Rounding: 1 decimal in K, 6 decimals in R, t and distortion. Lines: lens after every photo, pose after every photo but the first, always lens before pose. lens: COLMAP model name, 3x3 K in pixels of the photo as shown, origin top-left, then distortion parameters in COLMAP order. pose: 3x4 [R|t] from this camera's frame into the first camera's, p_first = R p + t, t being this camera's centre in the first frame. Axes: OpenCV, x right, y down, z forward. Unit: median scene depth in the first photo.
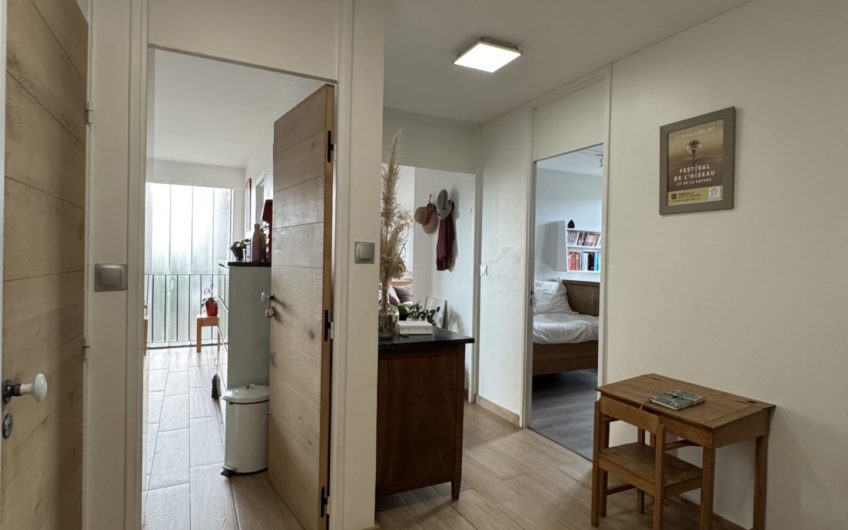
lens RADIAL K [[460.1, 0, 418.2], [0, 460.1, 265.5], [0, 0, 1]] dist [0.001497, 0.000574]
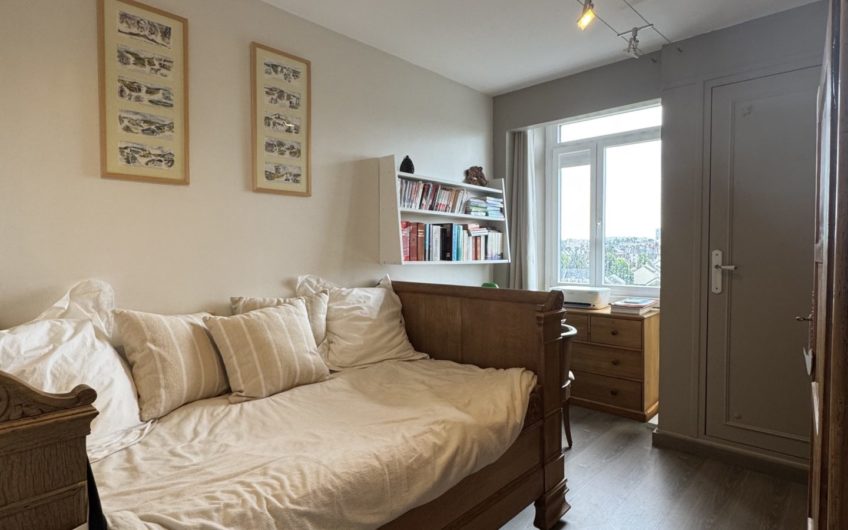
lens RADIAL K [[459.8, 0, 423.0], [0, 459.8, 265.3], [0, 0, 1]] dist [-0.001057, -0.000008]
pose [[0.935300, -0.030740, 0.352518, 0.177779], [0.027034, 0.999515, 0.015434, 0.007545], [-0.352822, -0.004906, 0.935678, 0.549889]]
